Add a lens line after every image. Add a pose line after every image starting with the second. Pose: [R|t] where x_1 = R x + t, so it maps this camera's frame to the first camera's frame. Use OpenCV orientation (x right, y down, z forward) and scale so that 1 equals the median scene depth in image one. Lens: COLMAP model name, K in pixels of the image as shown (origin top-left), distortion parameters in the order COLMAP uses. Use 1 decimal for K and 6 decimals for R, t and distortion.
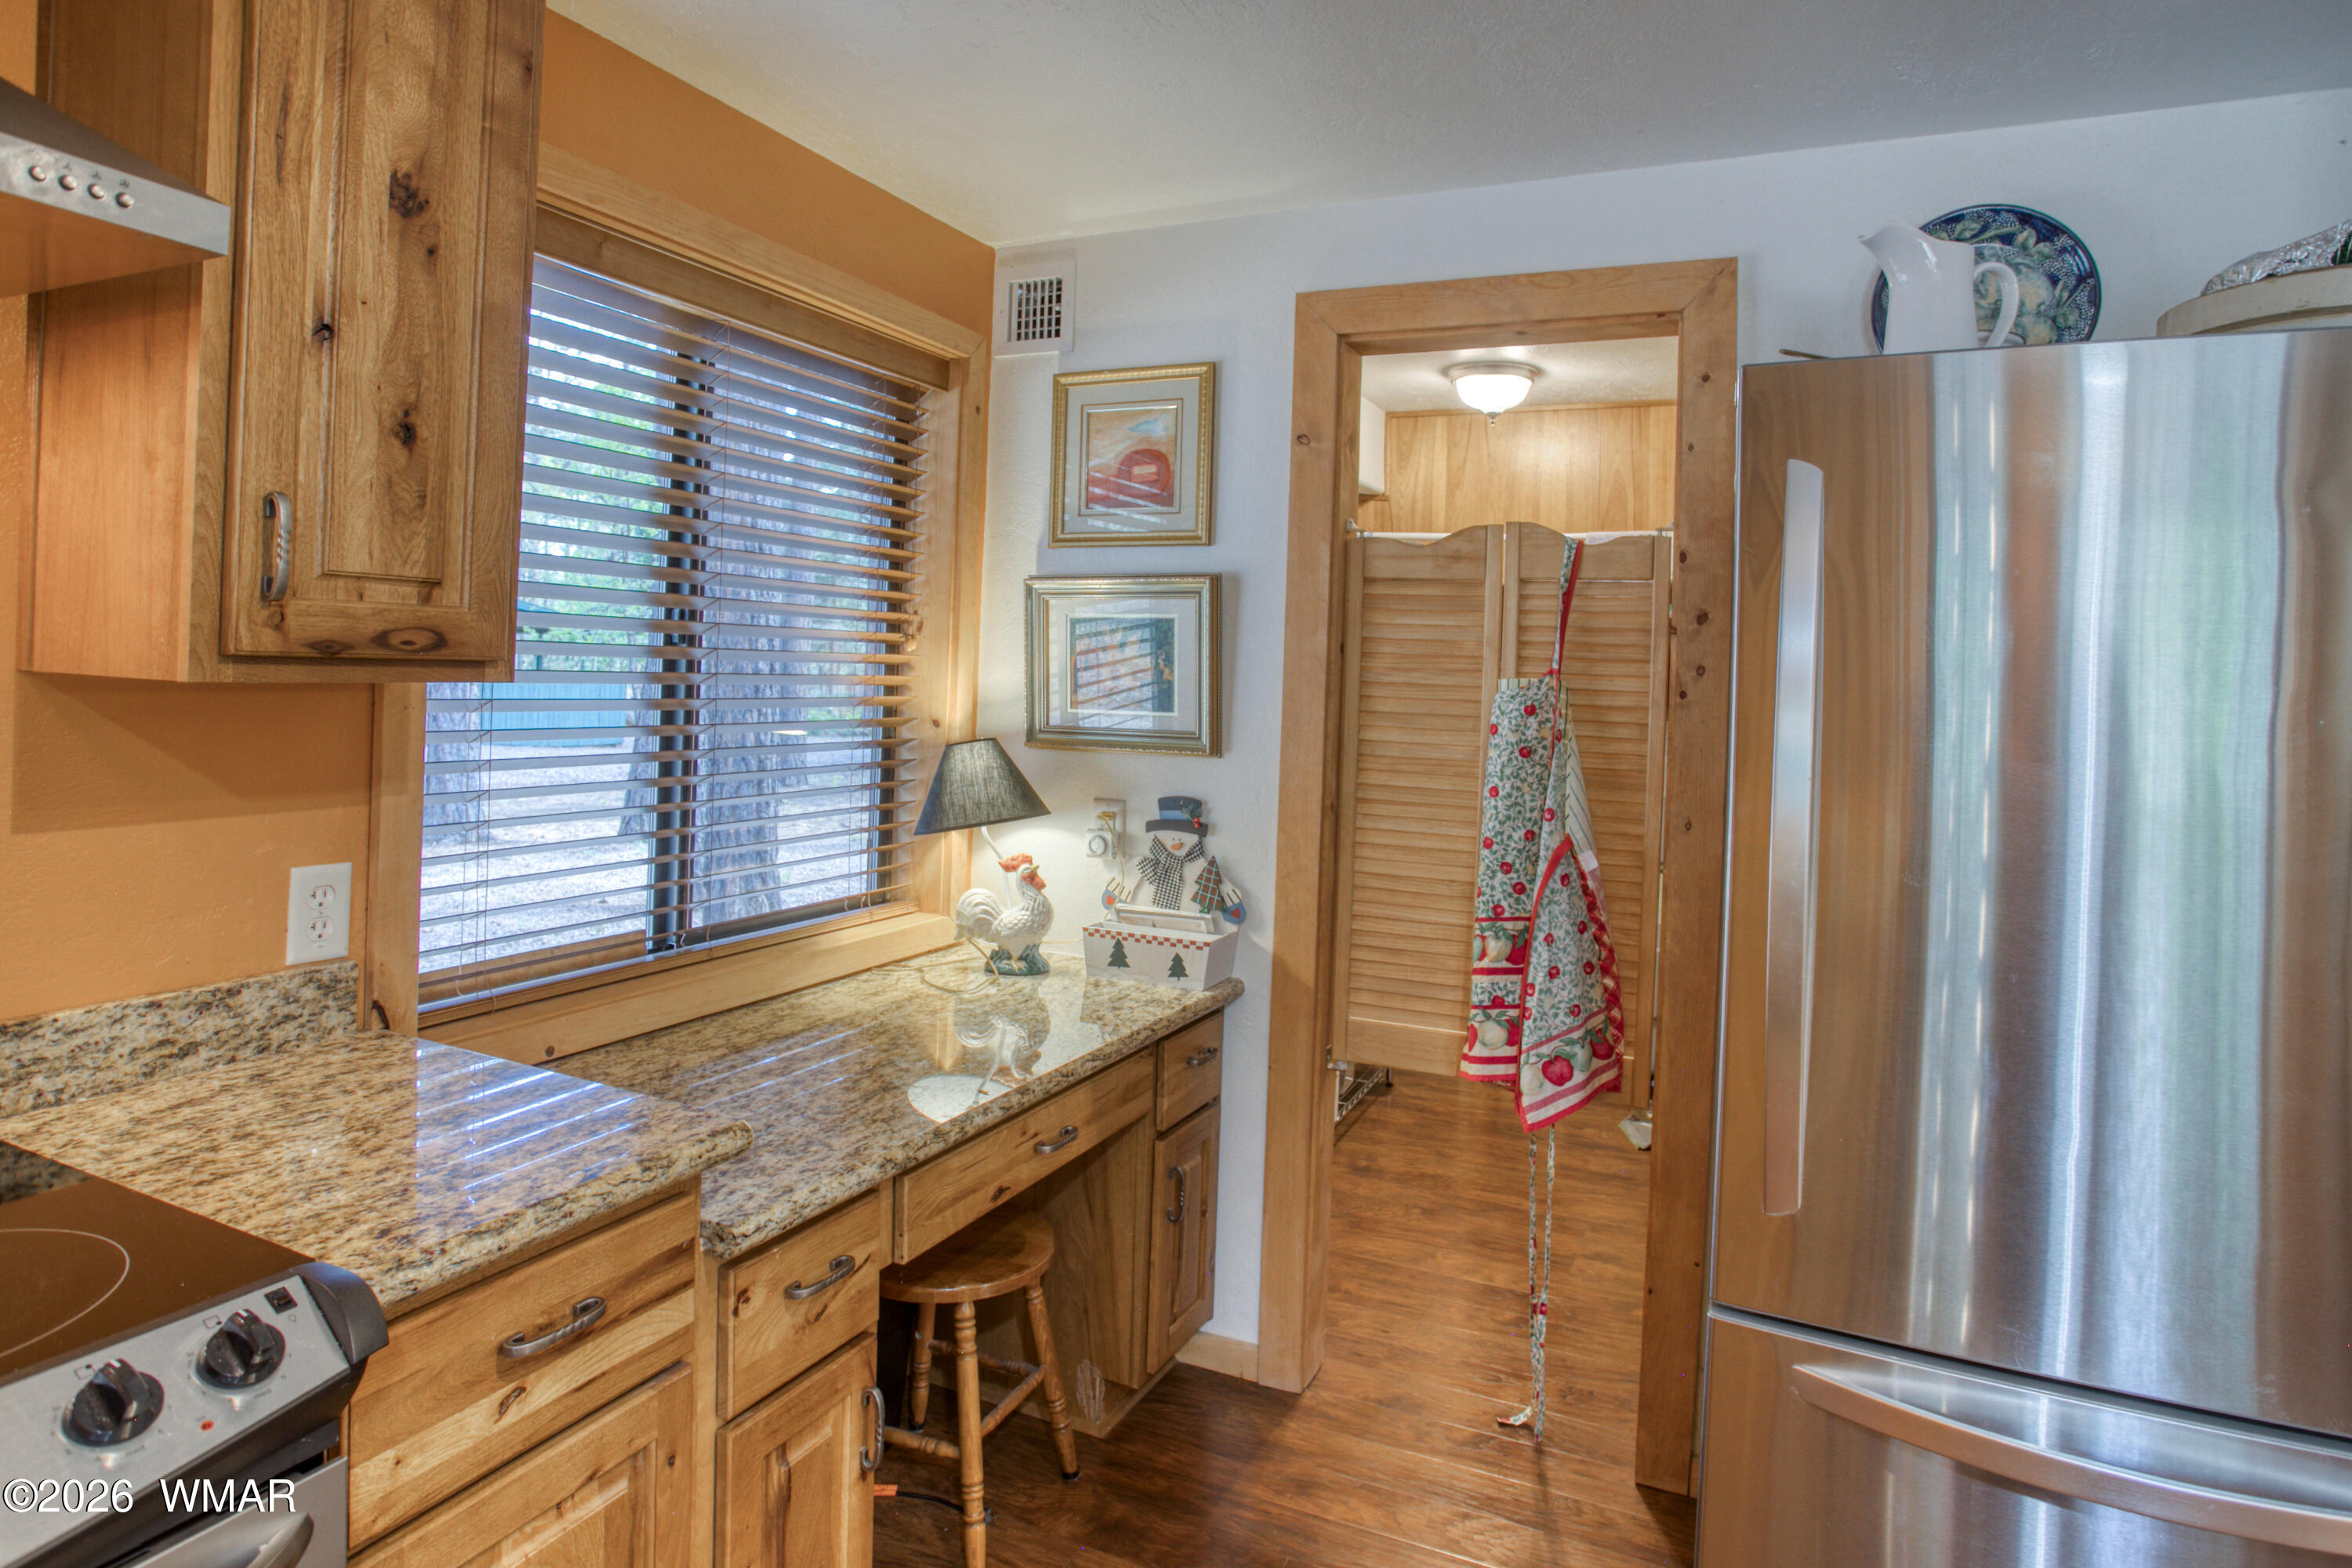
lens RADIAL K [[1323.1, 0, 1161.1], [0, 1323.1, 664.8], [0, 0, 1]] dist [-0.043557, 0.028888]
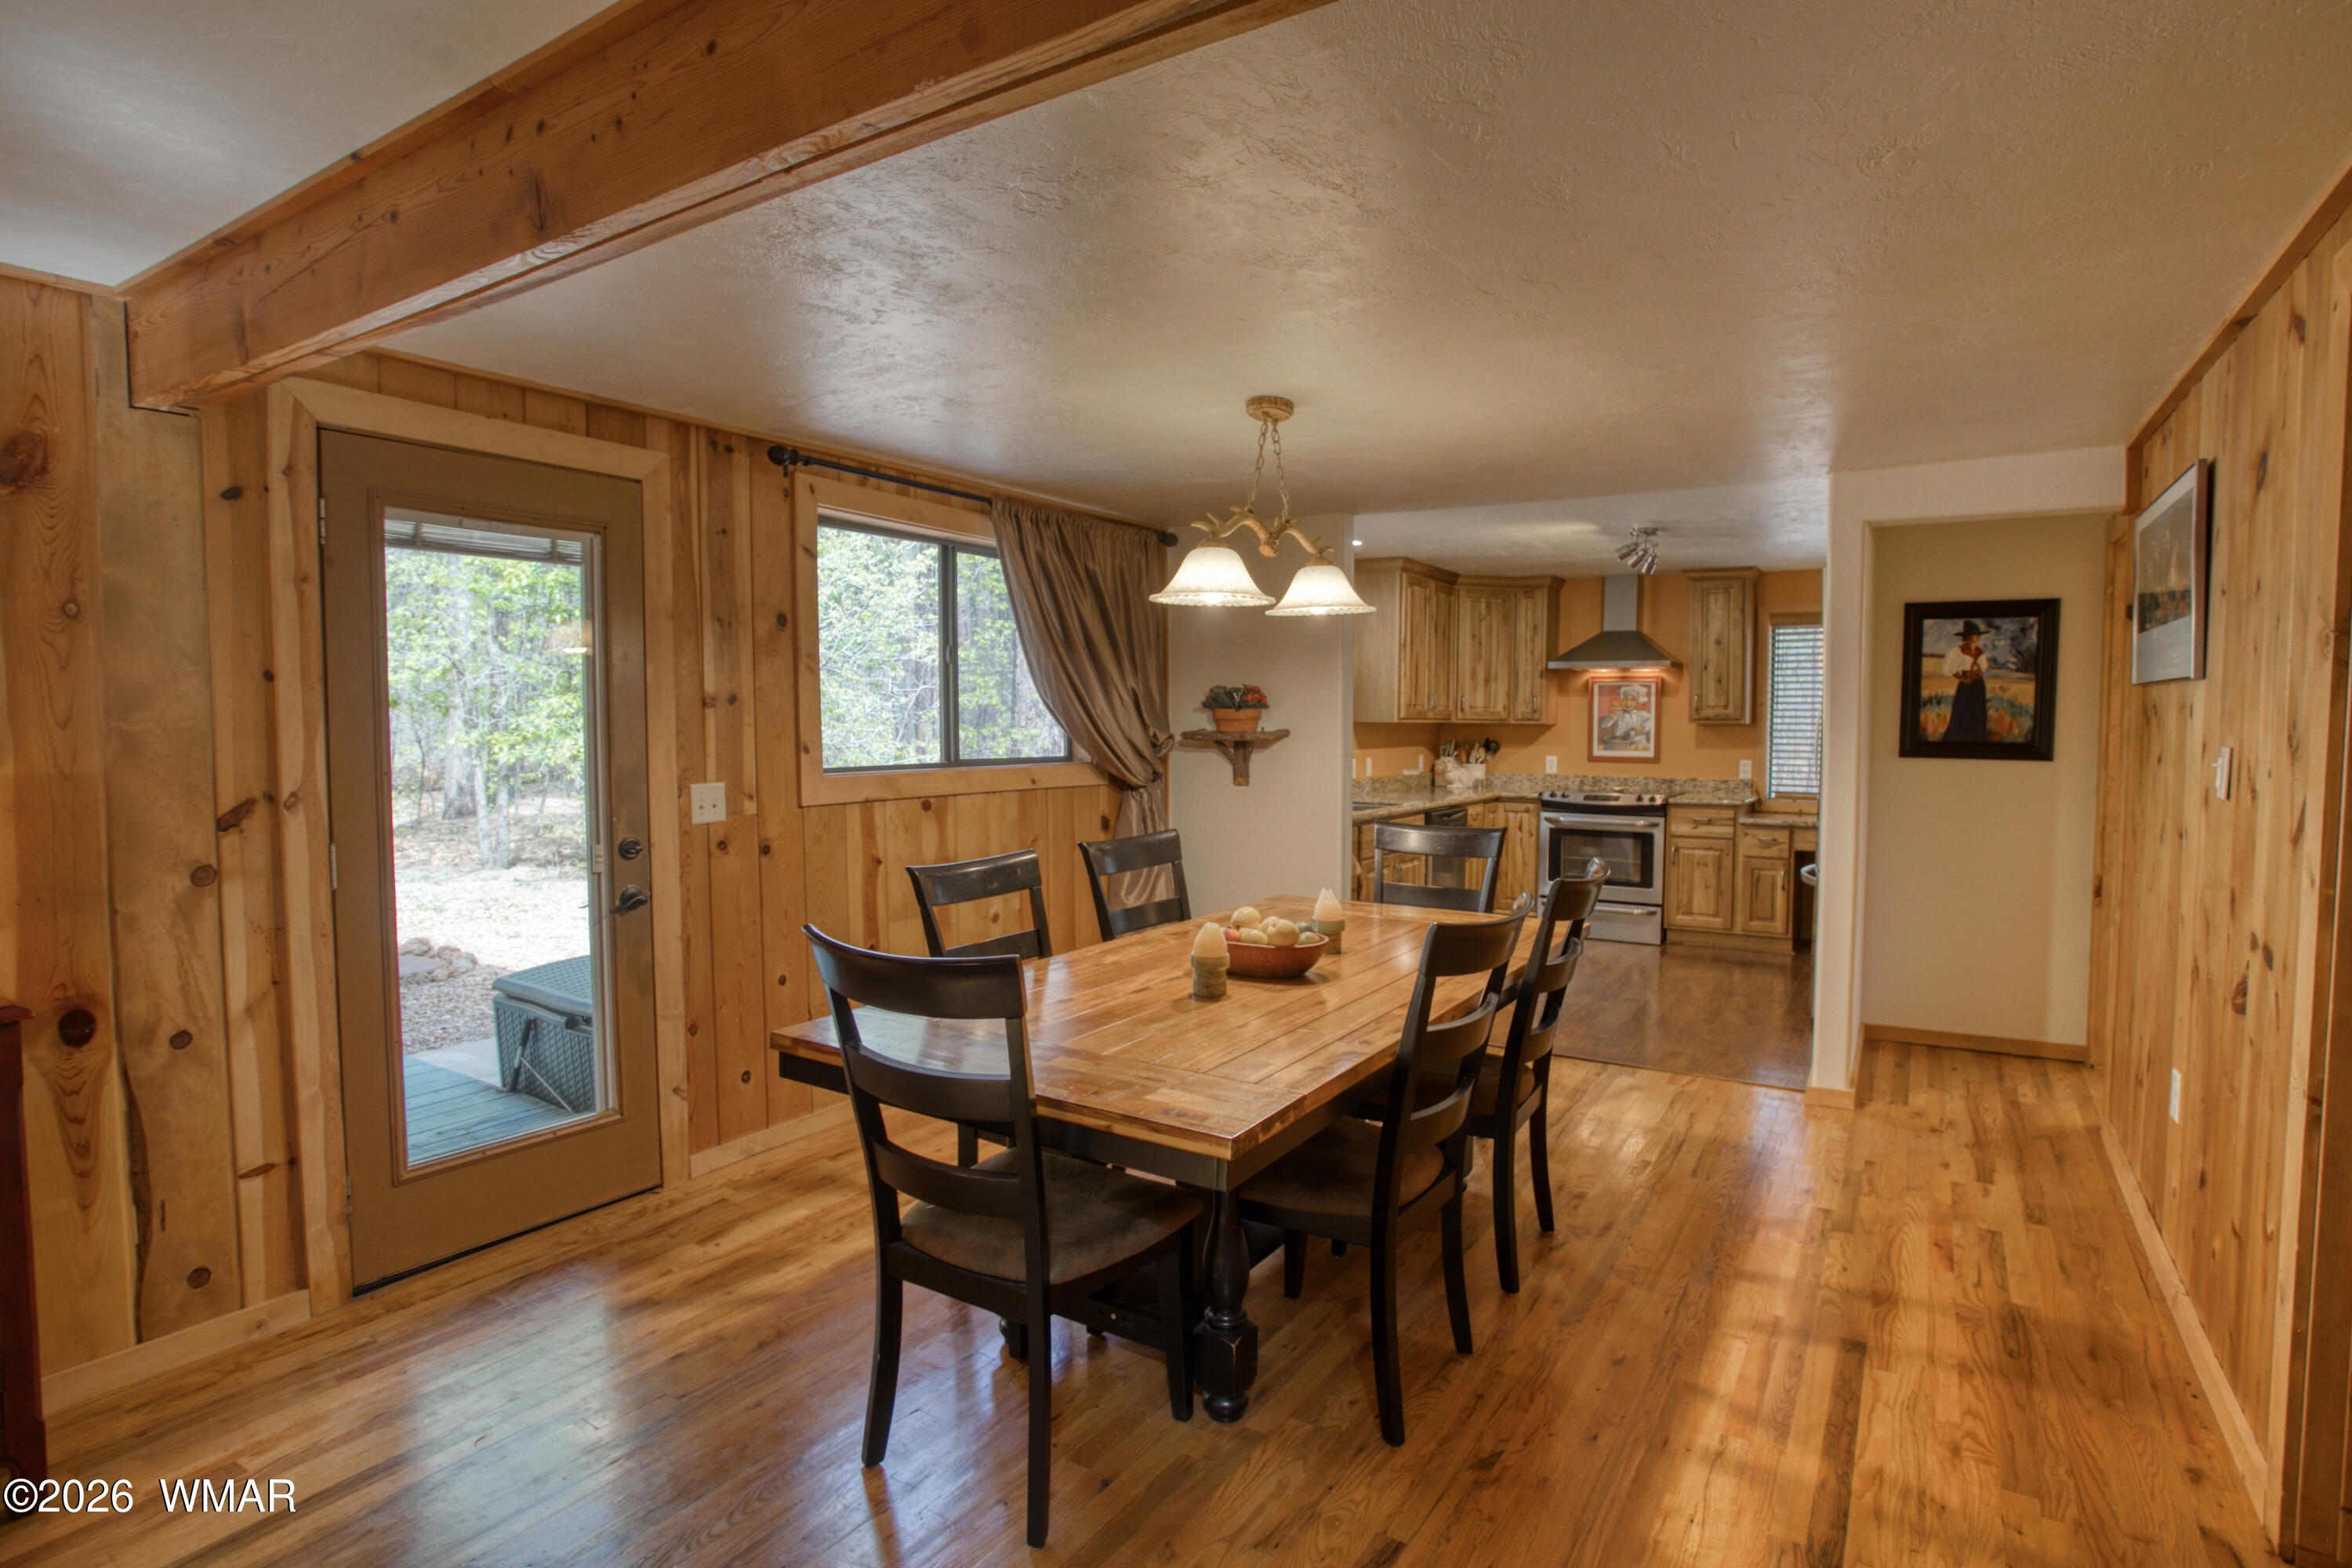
lens RADIAL K [[1204.5, 0, 1209.2], [0, 1204.5, 779.9], [0, 0, 1]] dist [-0.002437, -0.000170]
pose [[-0.084563, 0.017703, -0.996261, 4.626771], [-0.004907, 0.999823, 0.018182, 0.166662], [0.996406, 0.006426, -0.084462, -0.772840]]
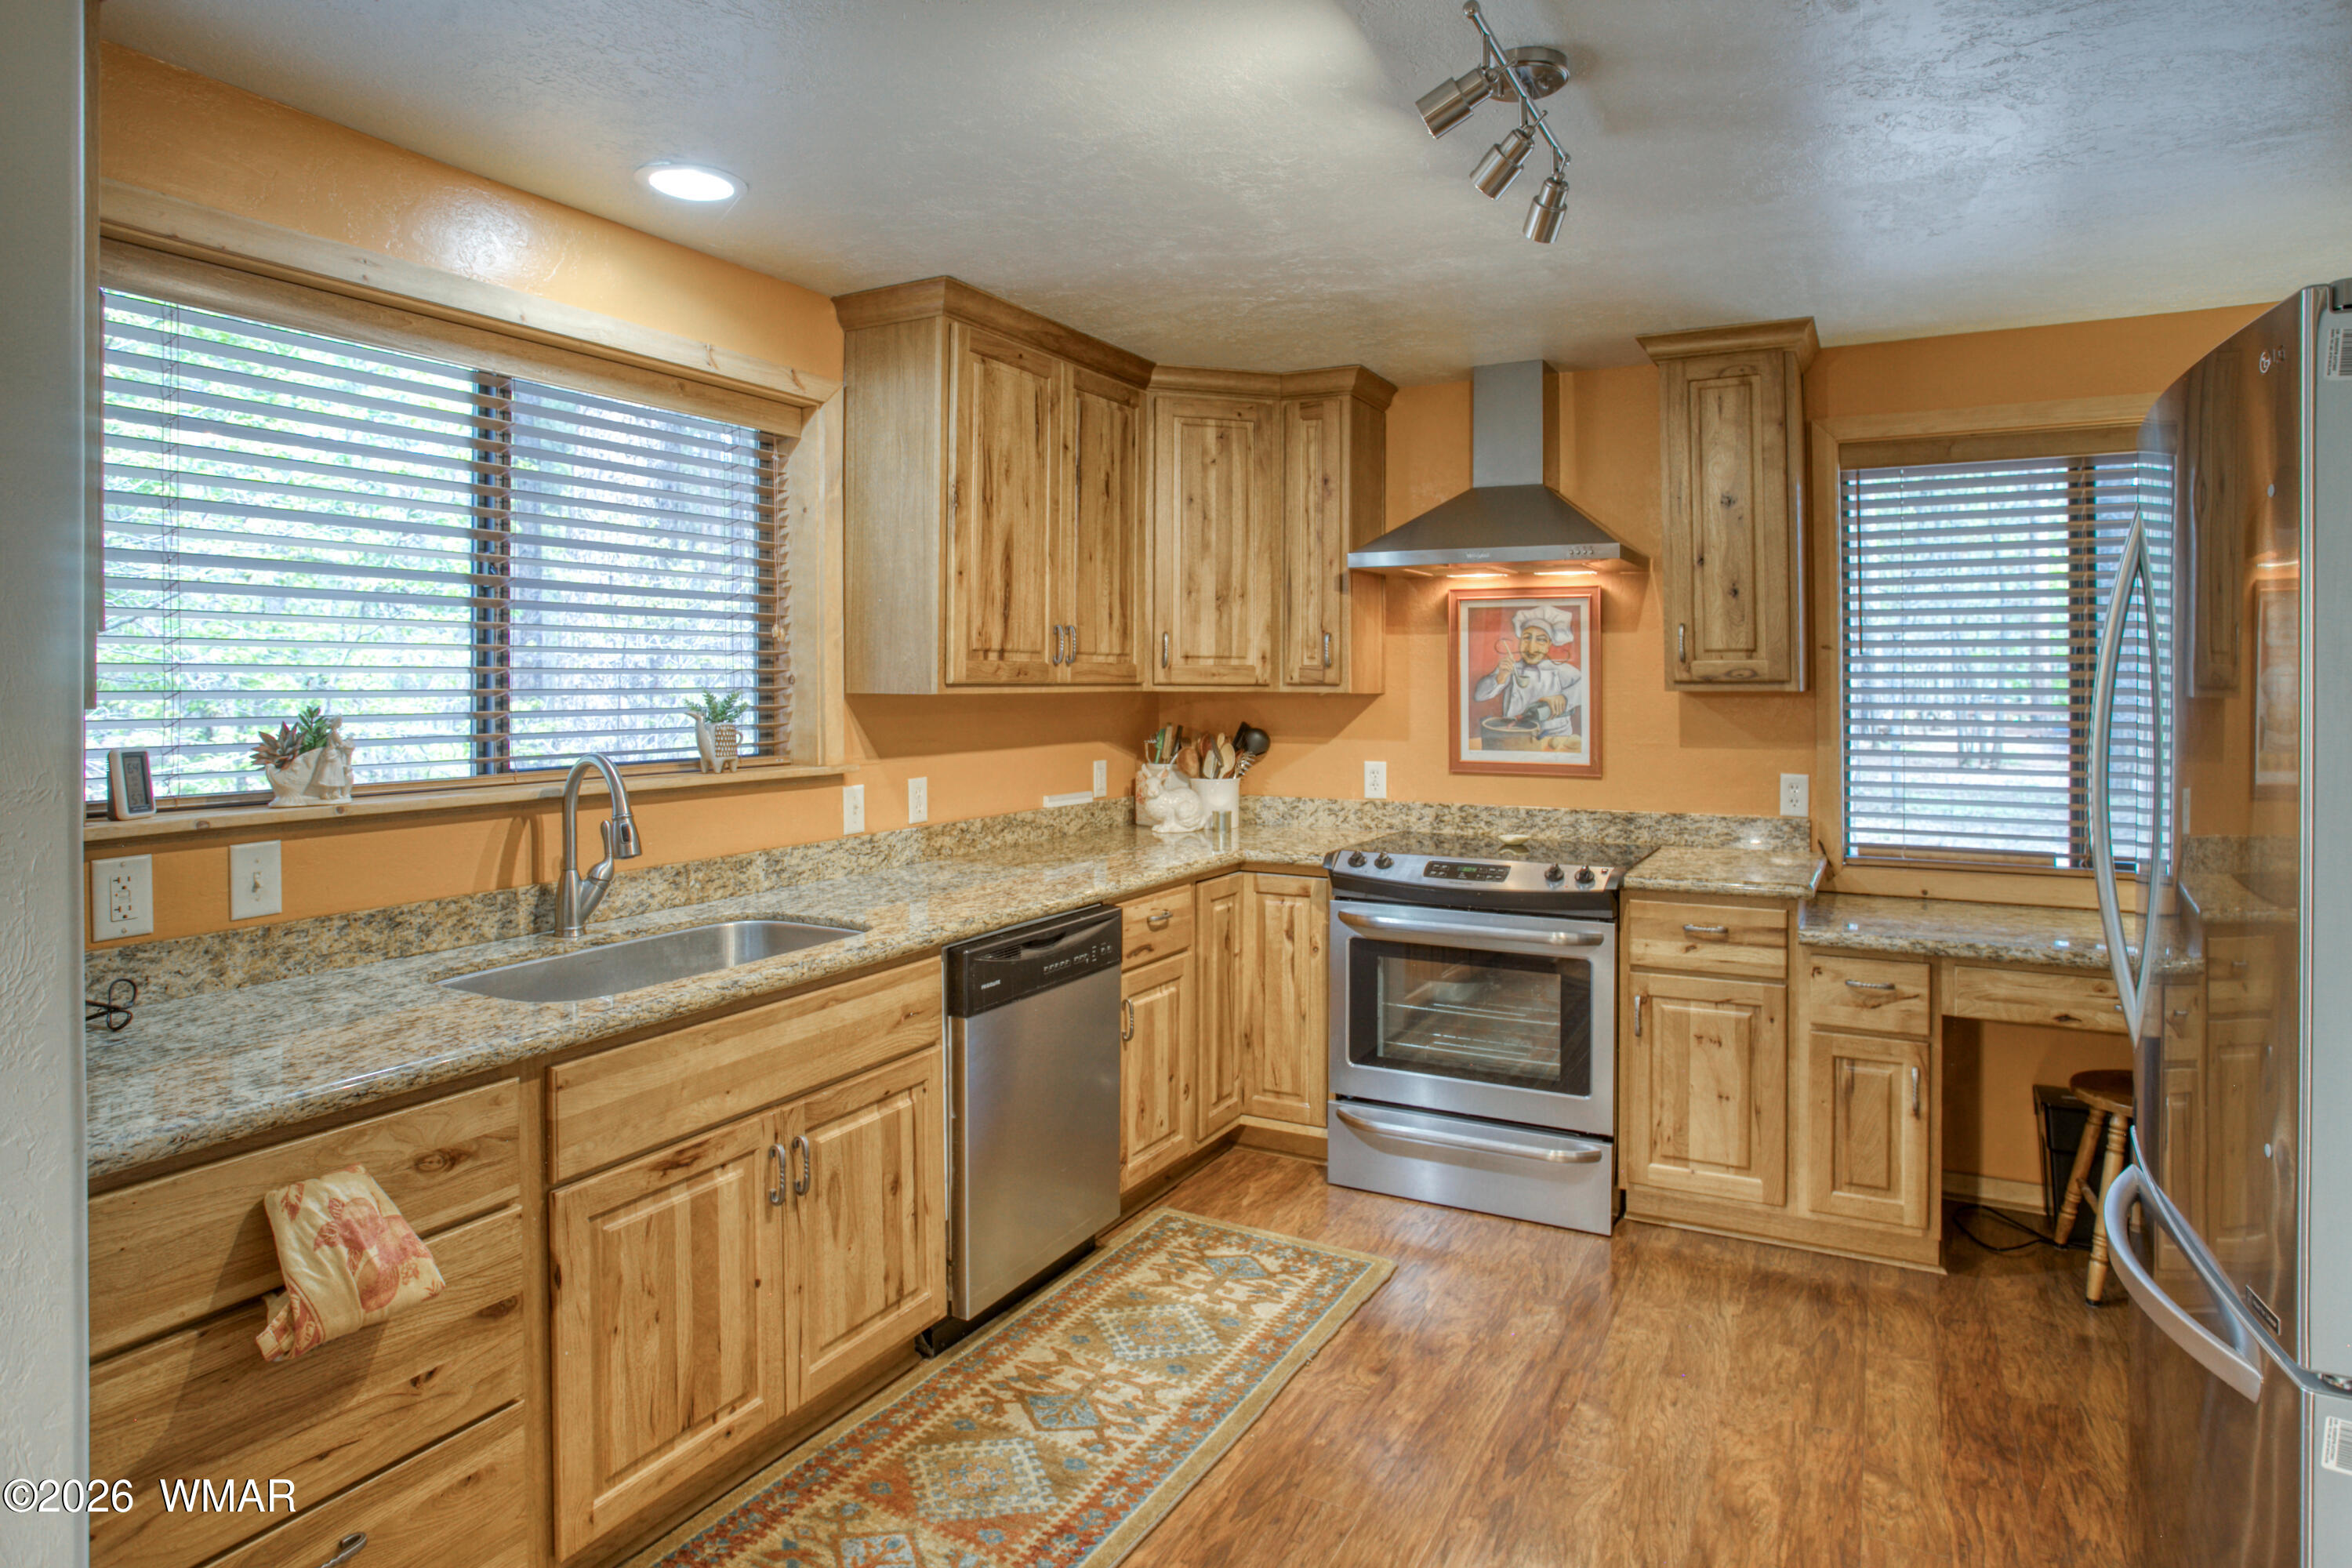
lens RADIAL K [[1323.1, 0, 1161.1], [0, 1323.1, 664.8], [0, 0, 1]] dist [-0.043557, 0.028888]
pose [[-0.059297, -0.040234, -0.997429, 1.833085], [0.001927, 0.999181, -0.040419, 0.057612], [0.998239, -0.004319, -0.059171, 0.038372]]
